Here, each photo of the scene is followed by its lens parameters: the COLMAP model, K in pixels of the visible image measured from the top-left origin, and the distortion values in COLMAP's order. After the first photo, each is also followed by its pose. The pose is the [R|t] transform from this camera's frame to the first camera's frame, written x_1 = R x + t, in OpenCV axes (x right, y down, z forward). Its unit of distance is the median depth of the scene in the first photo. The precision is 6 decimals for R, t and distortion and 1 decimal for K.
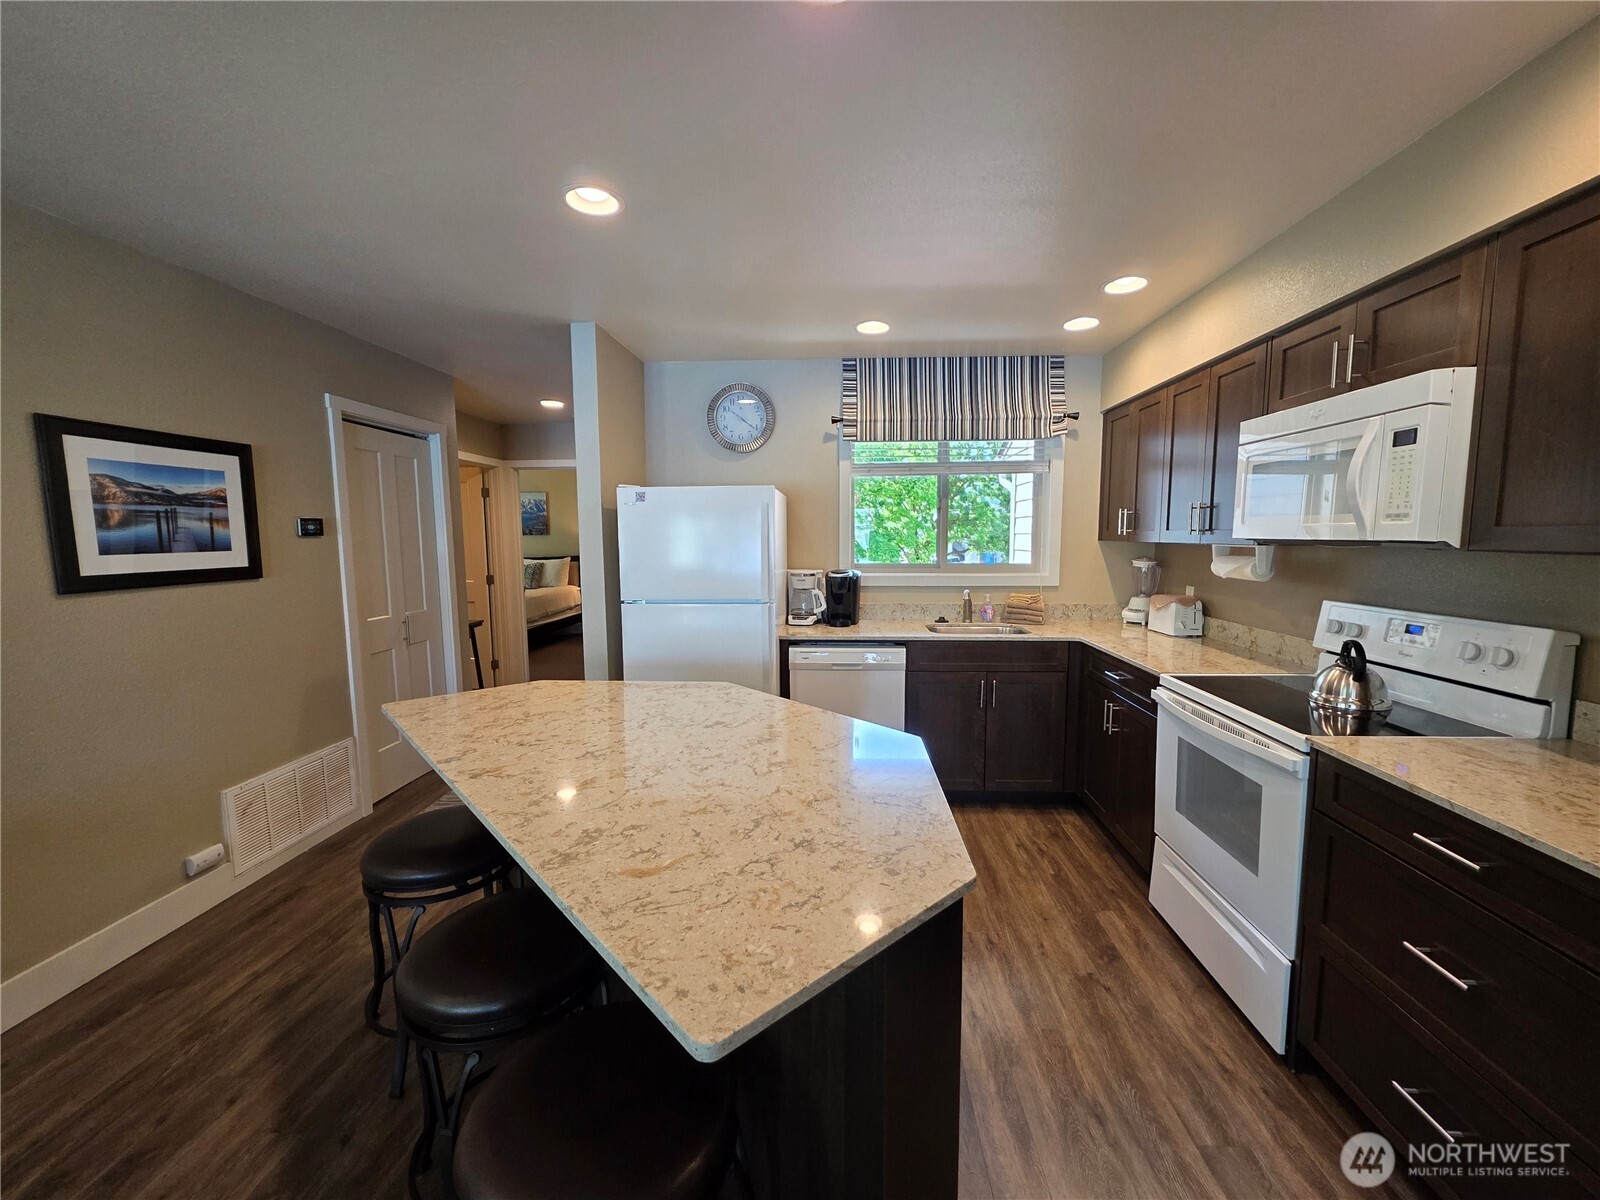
lens RADIAL K [[637.2, 0, 800.7], [0, 637.2, 600.2], [0, 0, 1]] dist [0.000780, 0.000100]
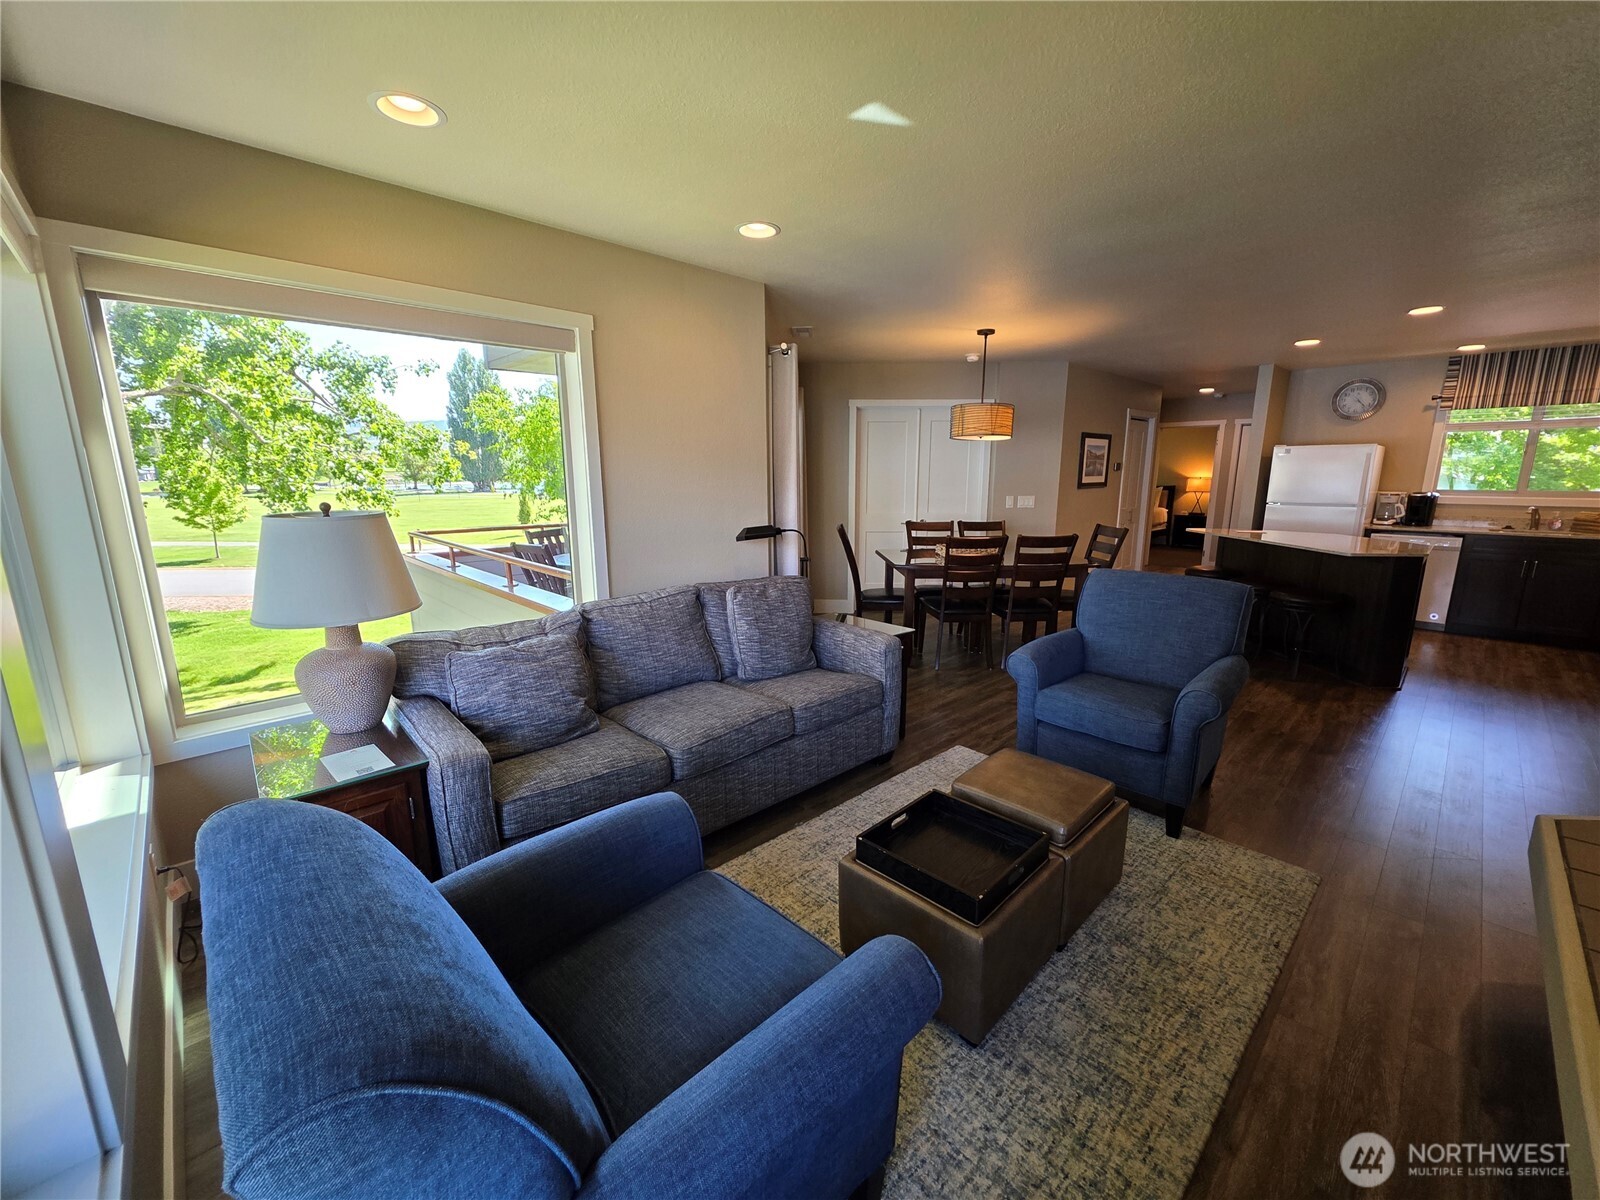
lens RADIAL K [[637.2, 0, 798.3], [0, 637.2, 599.2], [0, 0, 1]] dist [0.000780, 0.000100]
pose [[0.725857, 0.138730, -0.673711, 0.042488], [-0.072388, 0.989417, 0.125750, 0.133440], [0.684026, -0.042507, 0.728218, -1.289227]]
